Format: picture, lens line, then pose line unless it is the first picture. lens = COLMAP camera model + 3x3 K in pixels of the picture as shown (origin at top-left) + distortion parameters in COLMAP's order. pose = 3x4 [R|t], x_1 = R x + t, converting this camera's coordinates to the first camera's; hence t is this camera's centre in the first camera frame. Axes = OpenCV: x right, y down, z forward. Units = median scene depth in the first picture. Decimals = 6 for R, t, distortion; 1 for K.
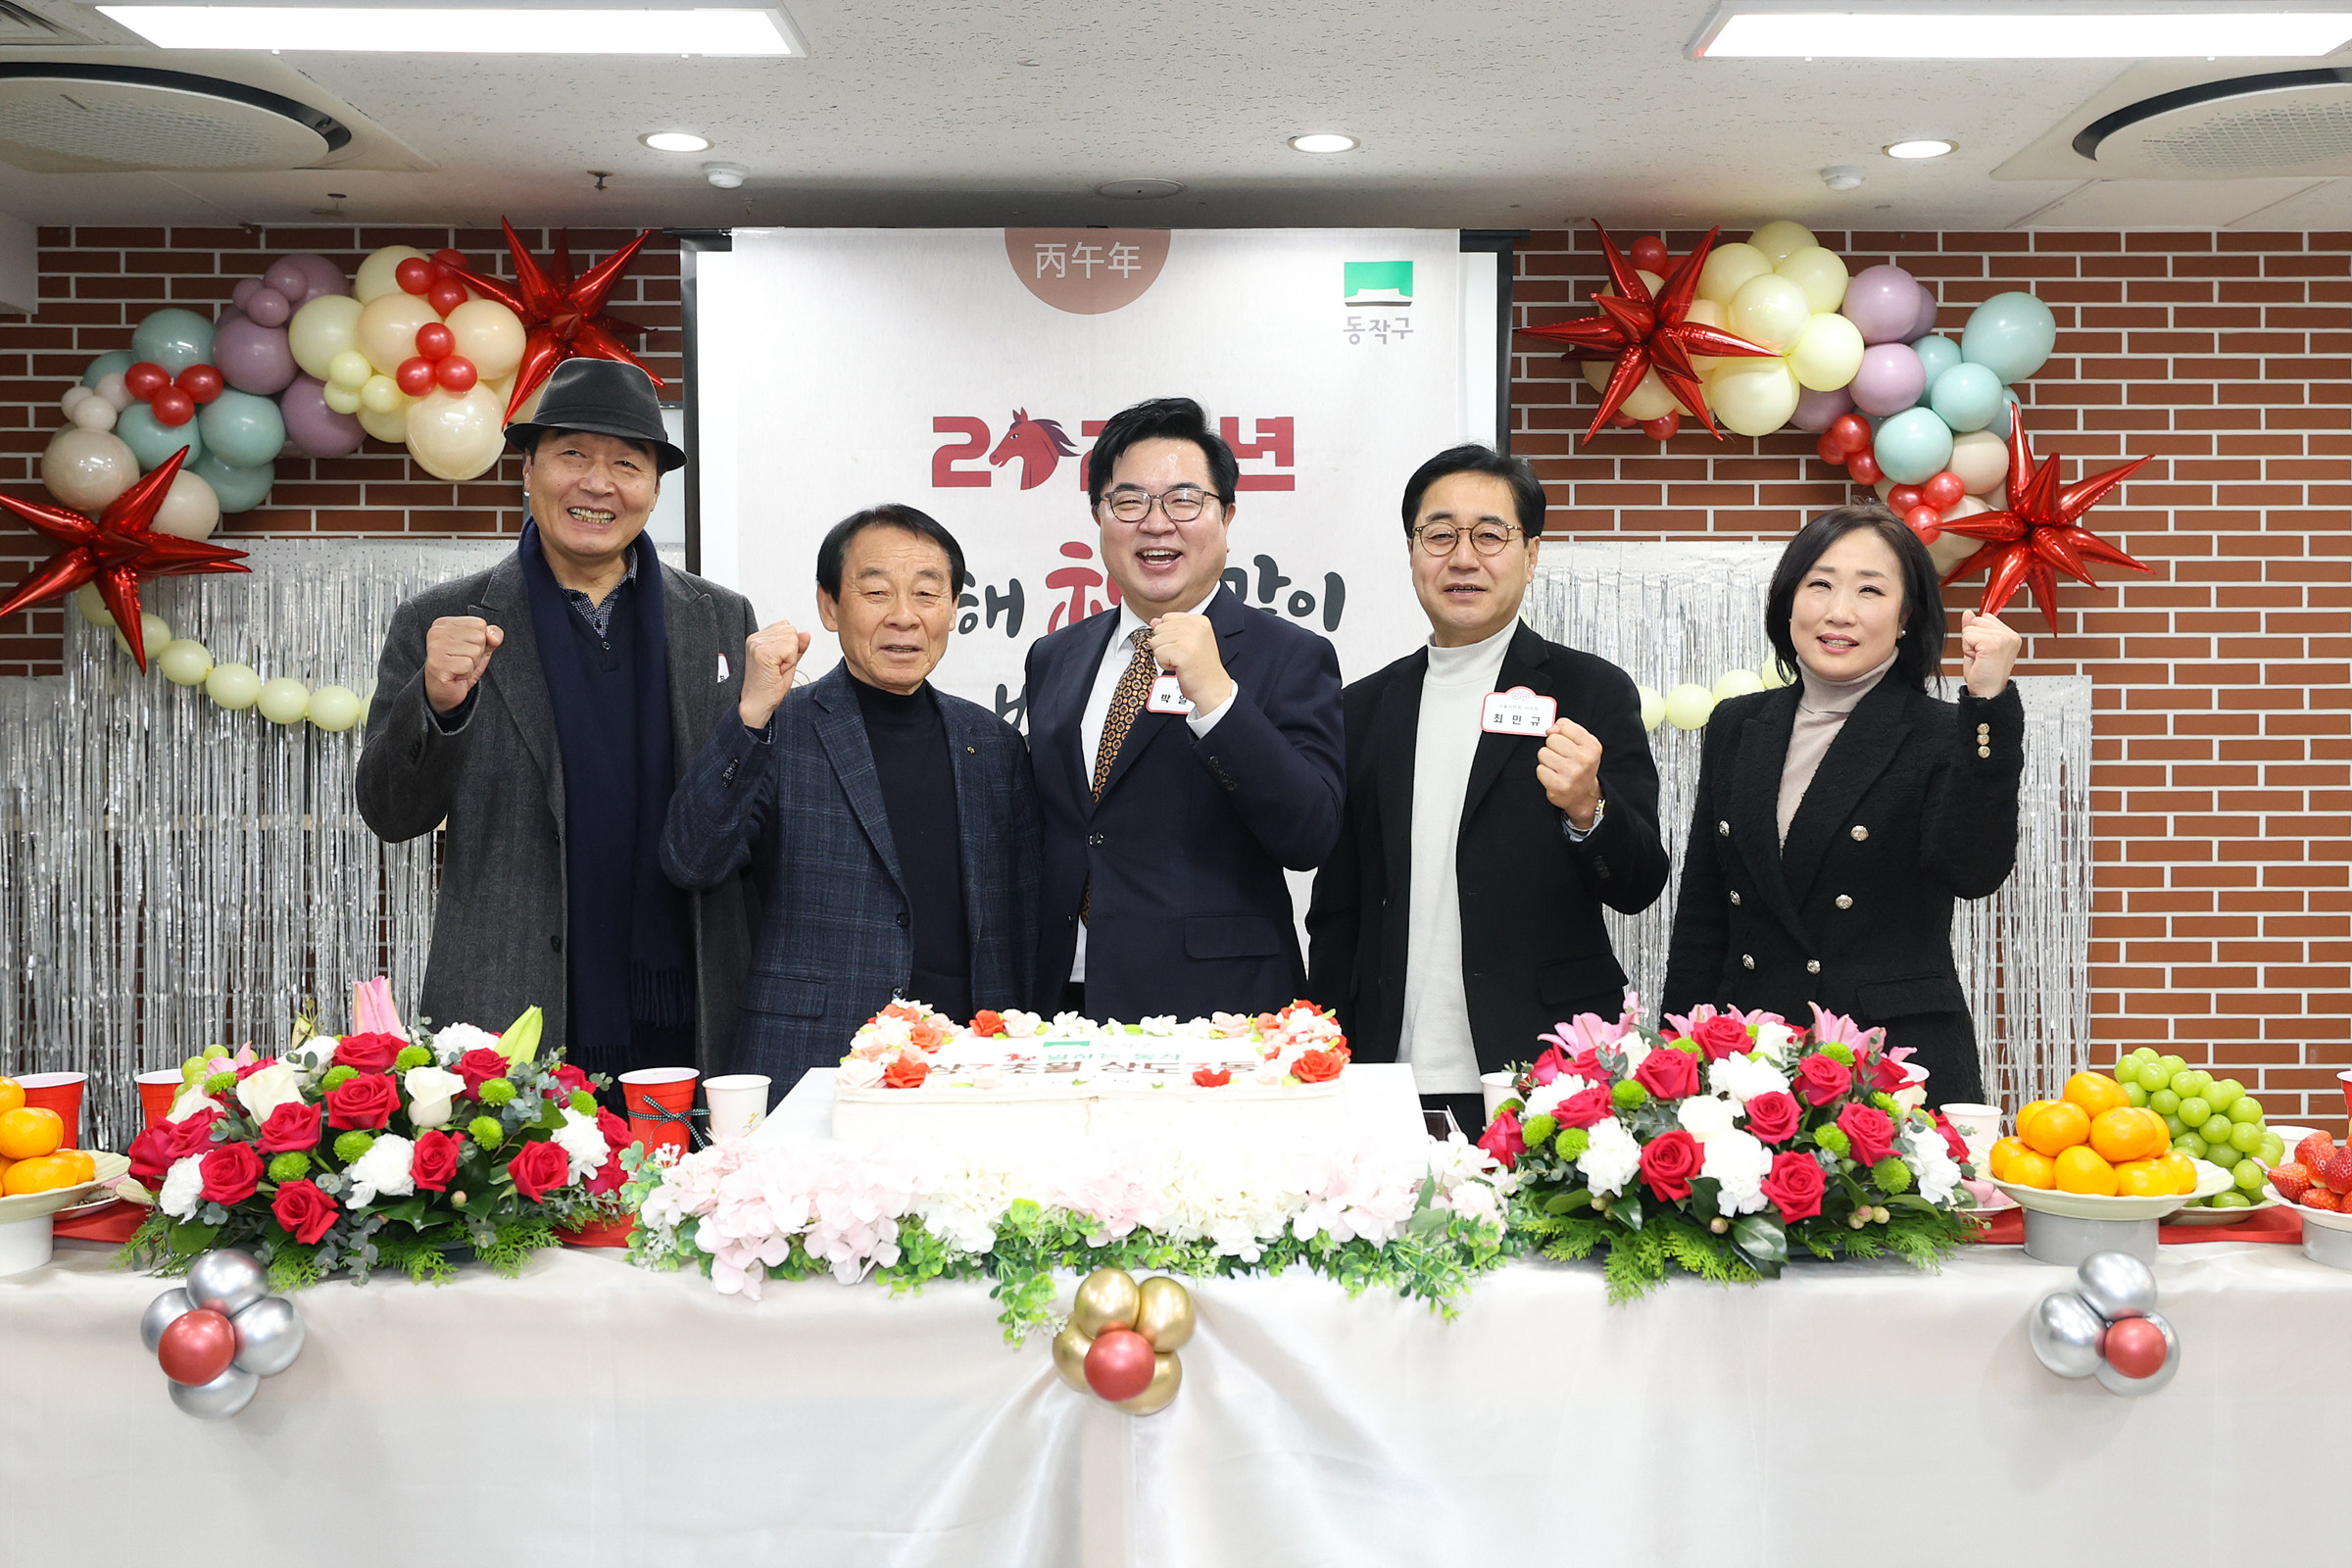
lens RADIAL K [[1695.2, 0, 1242.4], [0, 1695.2, 811.6], [0, 0, 1]] dist [0.008371, 0.012958]
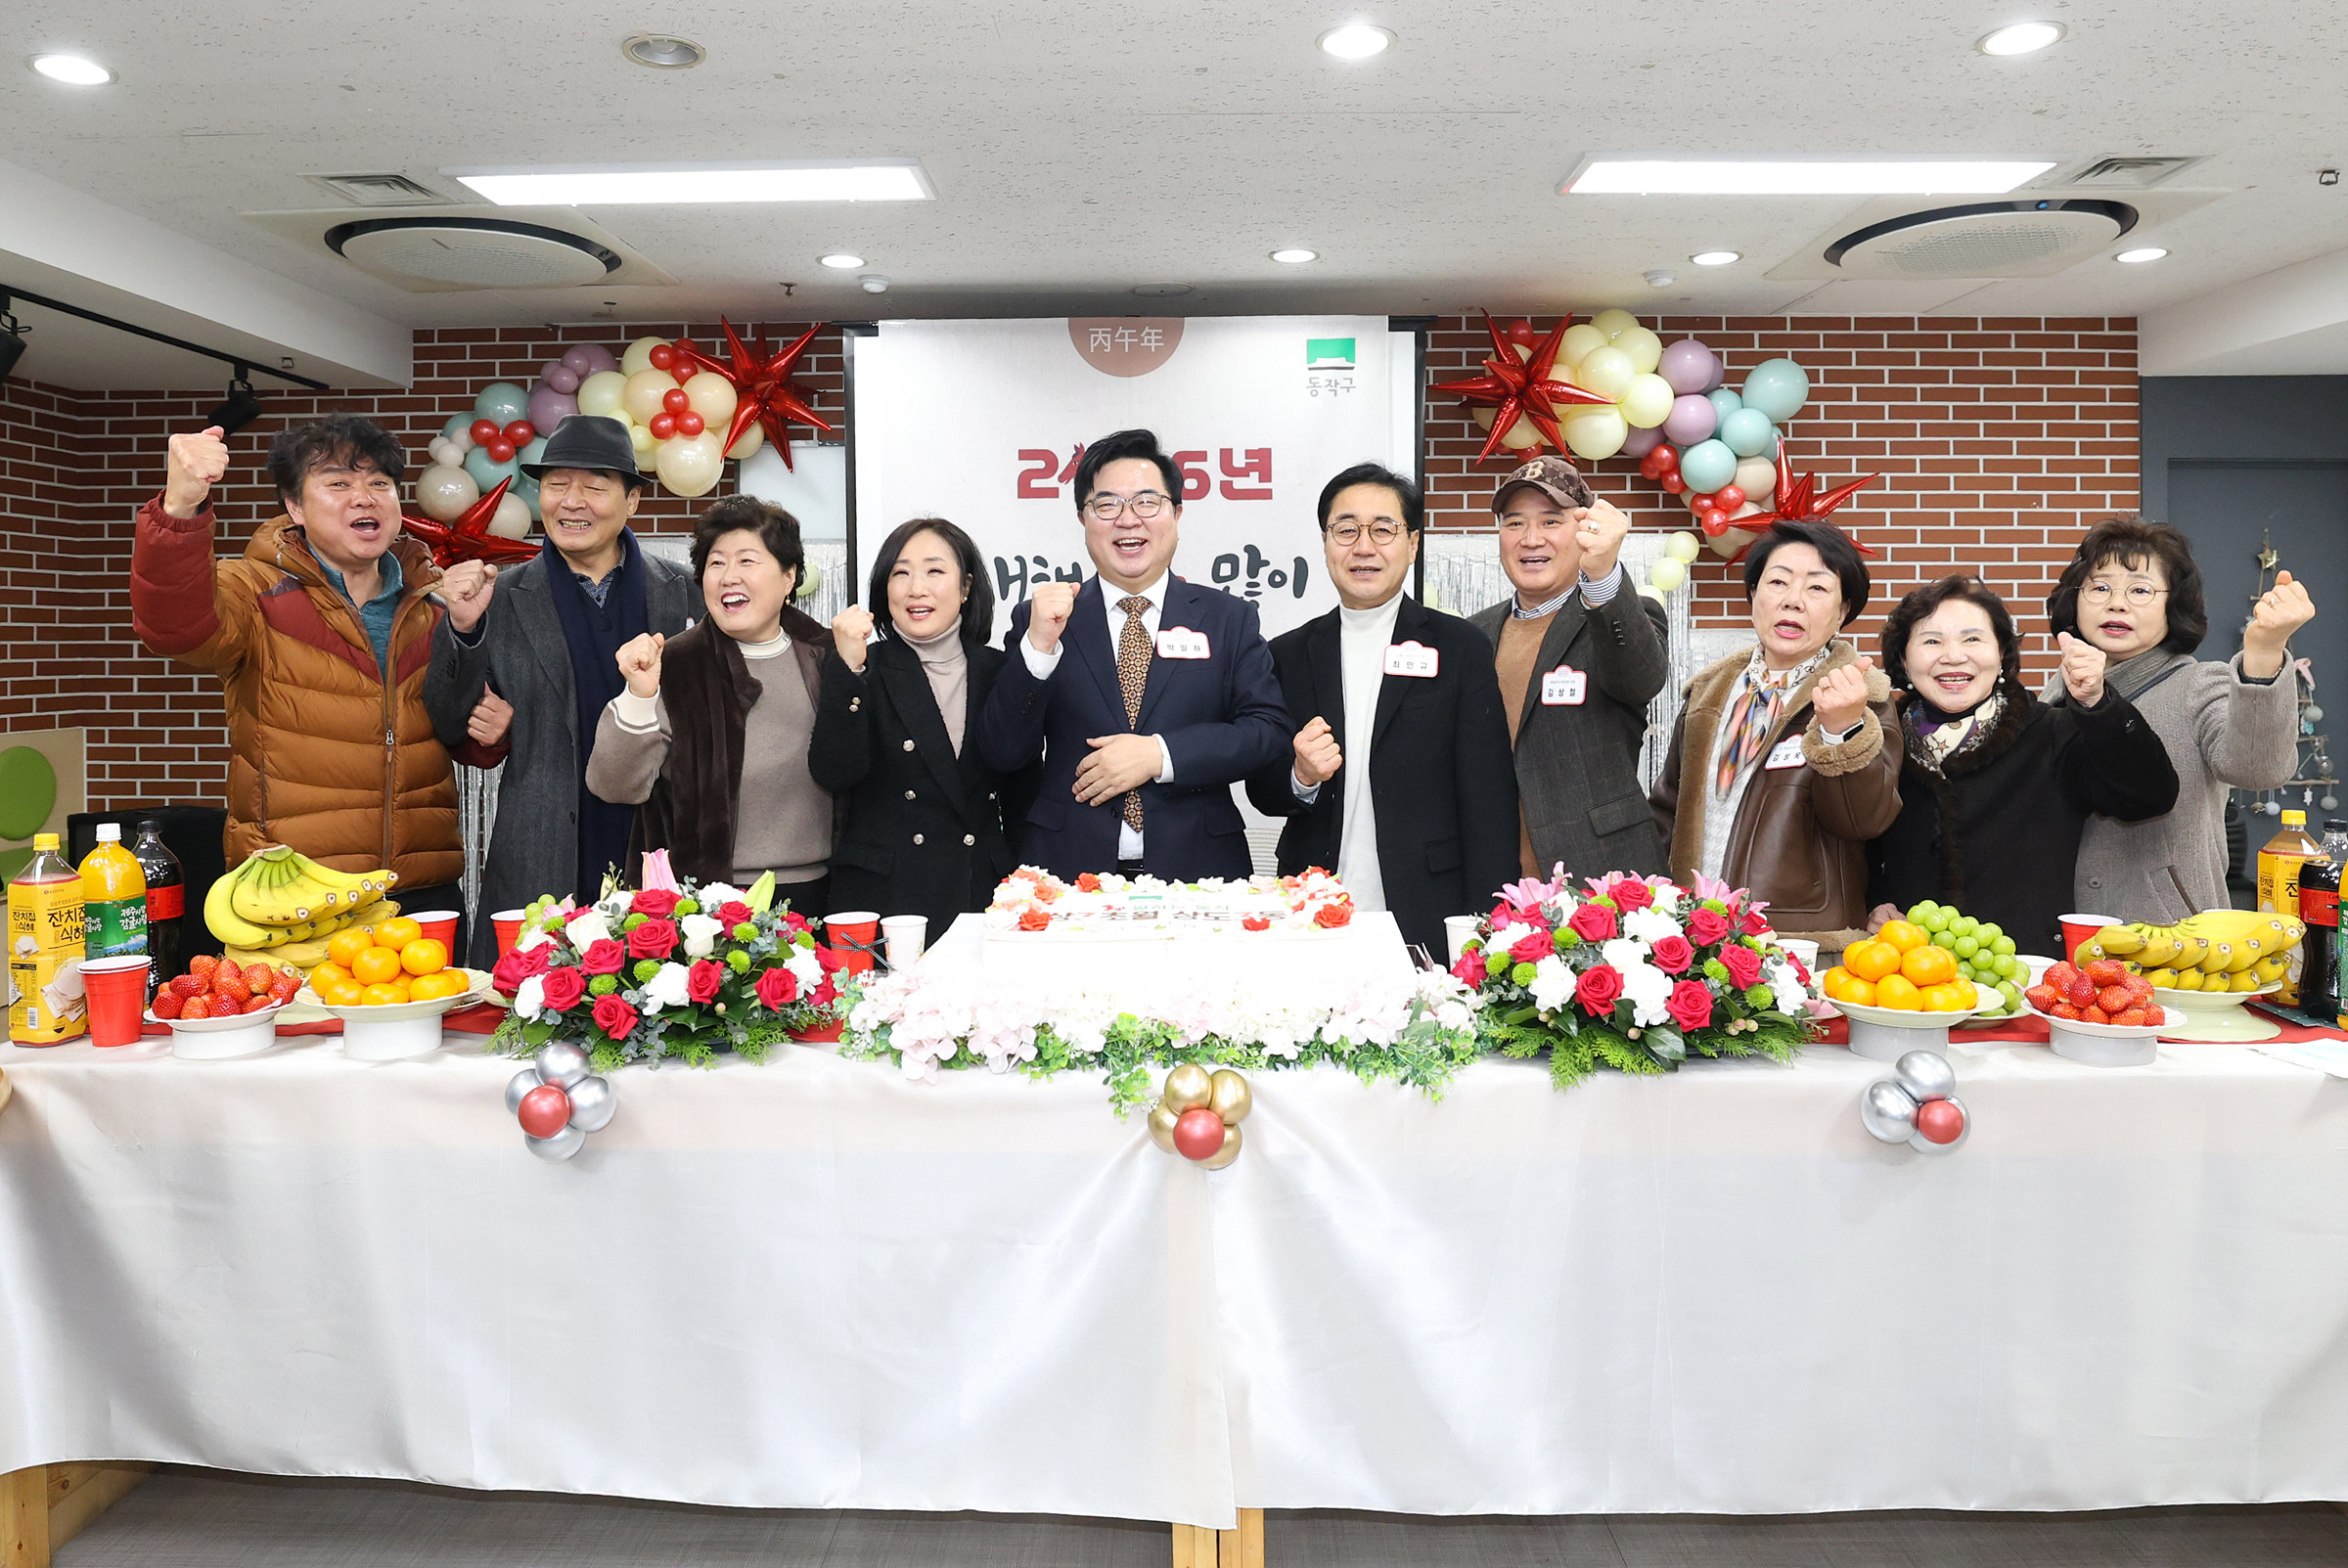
lens RADIAL K [[1154.2, 0, 1164.7], [0, 1154.2, 726.8], [0, 0, 1]] dist [-0.018124, 0.000514]
pose [[0.999707, -0.001346, -0.024160, -0.069716], [0.001478, 0.999984, 0.005437, -0.008483], [0.024152, -0.005471, 0.999693, 0.061677]]
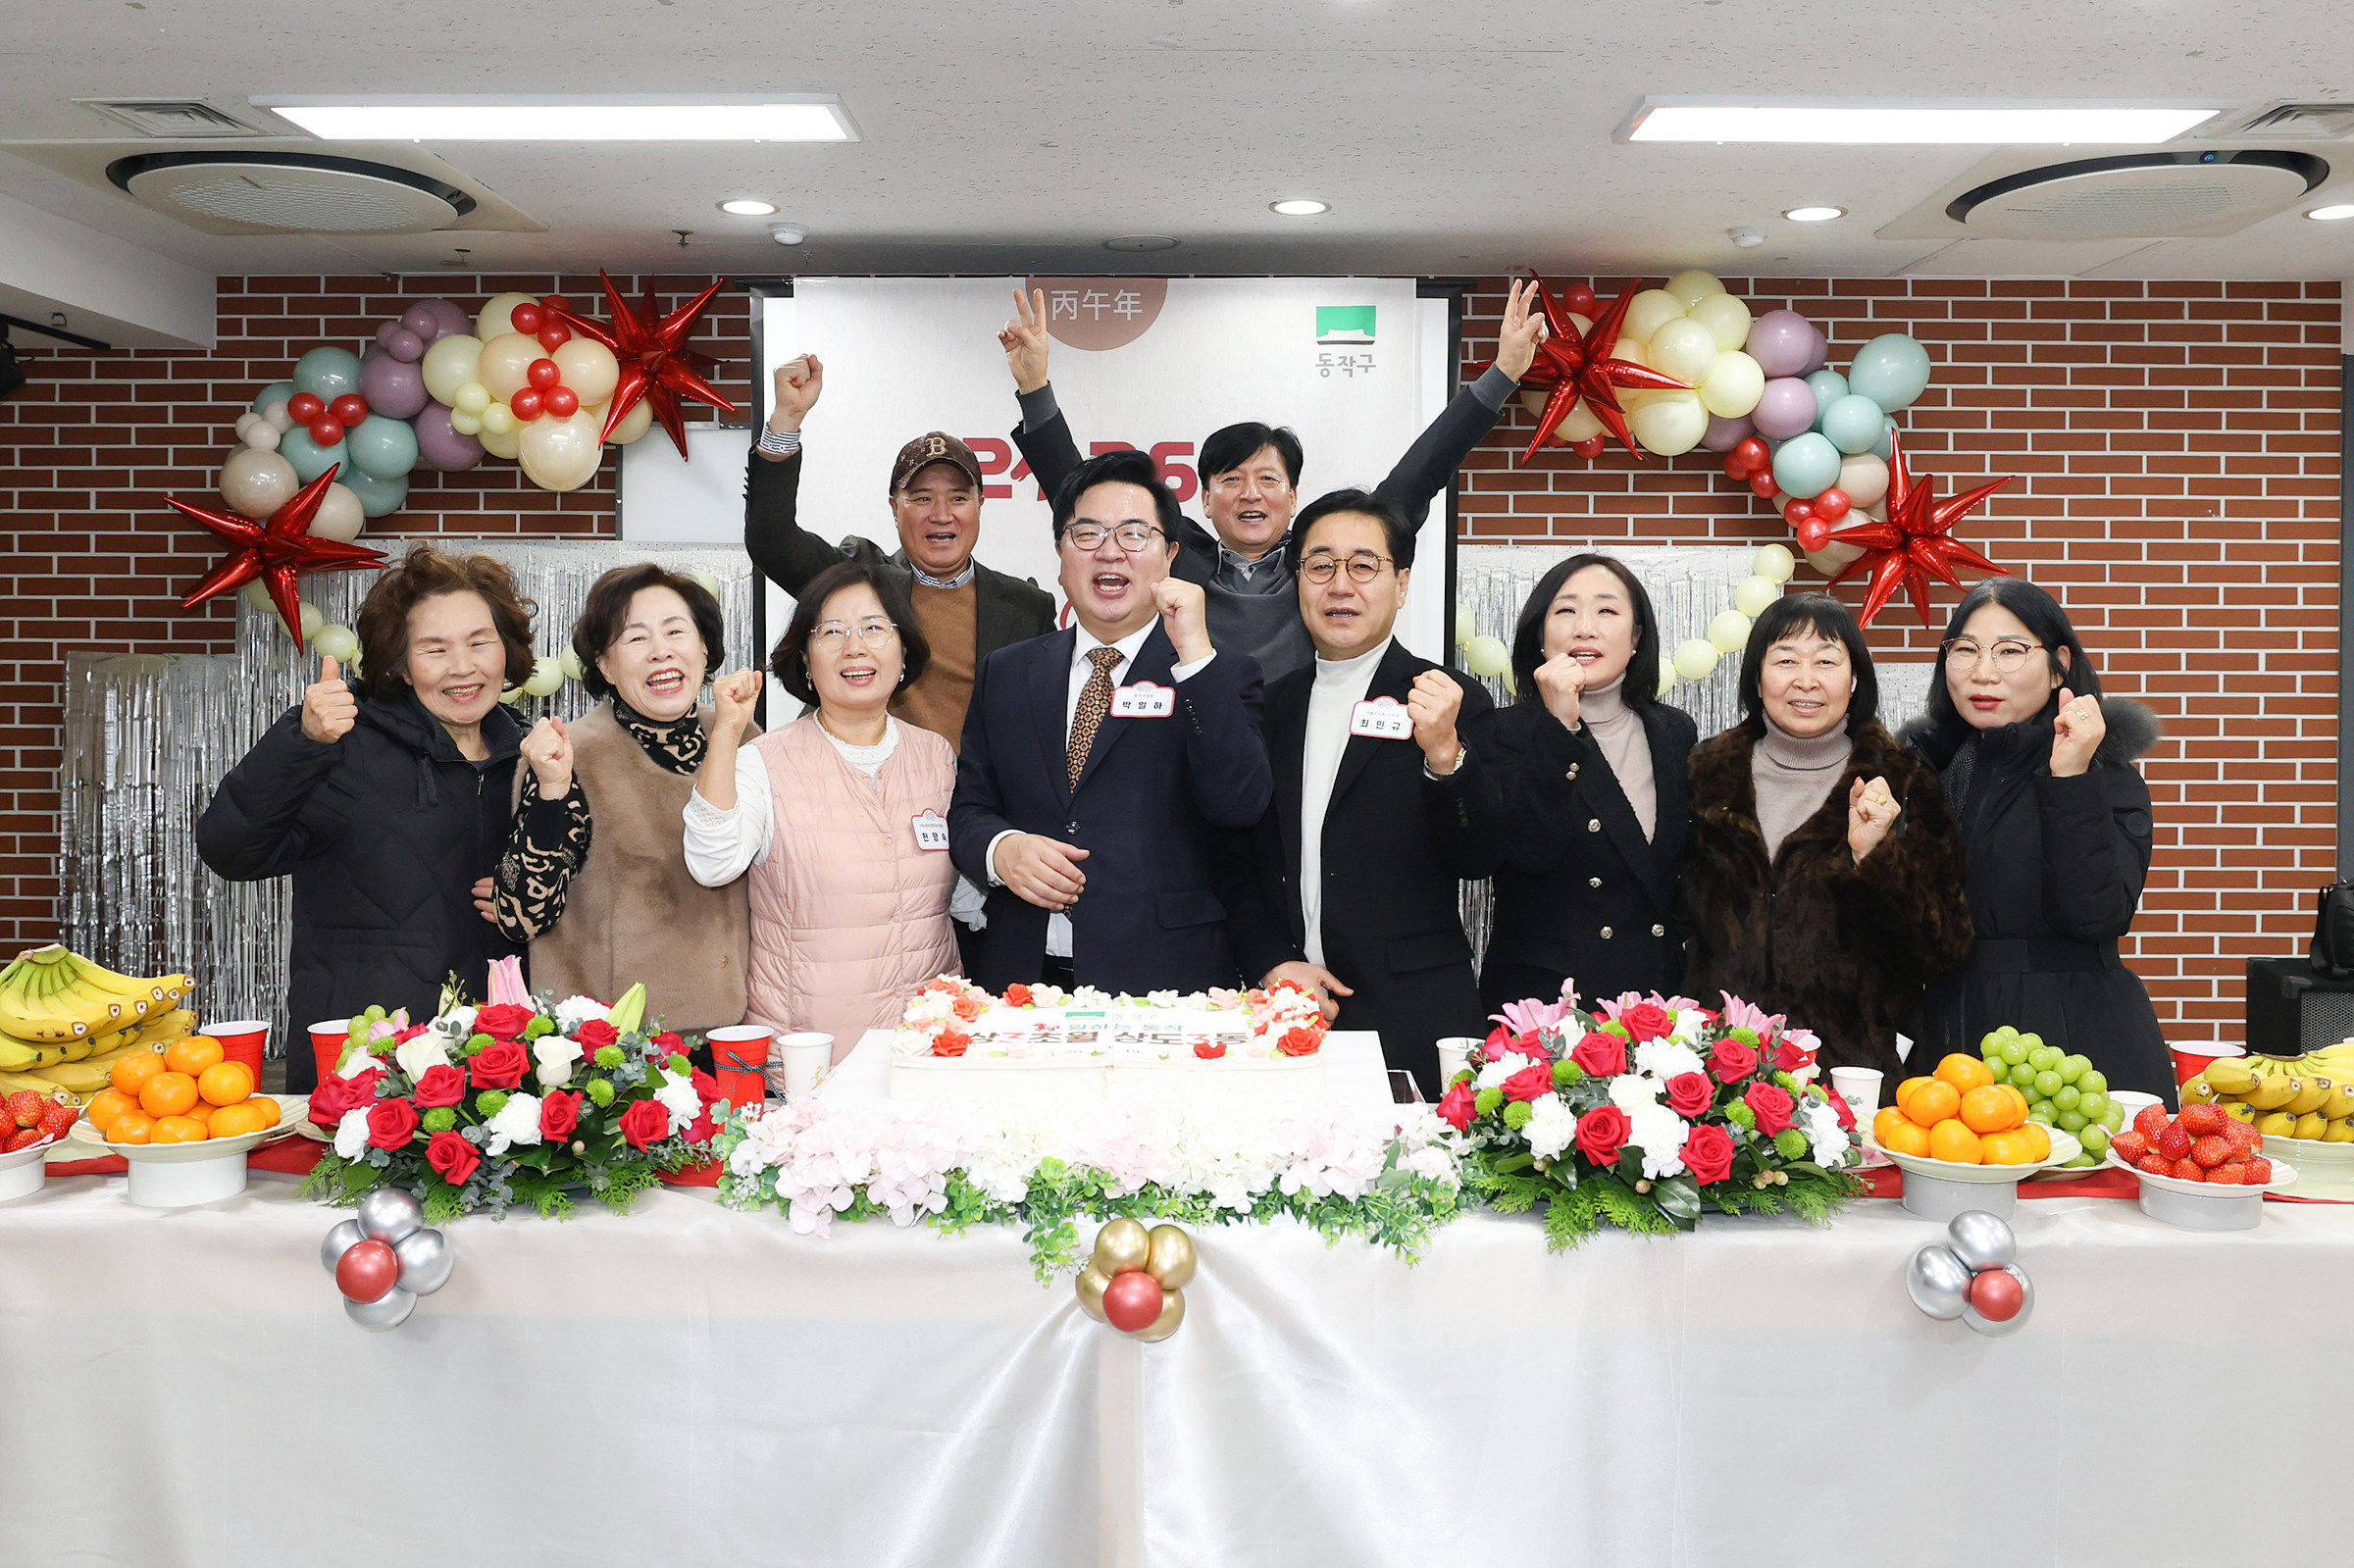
lens RADIAL K [[1460.5, 0, 1186.4], [0, 1460.5, 744.6], [0, 0, 1]] dist [-0.006407, 0.002833]
pose [[0.999809, 0.006299, -0.018475, -0.016946], [-0.006075, 0.999907, 0.012183, -0.067502], [0.018550, -0.012068, 0.999755, -0.010565]]
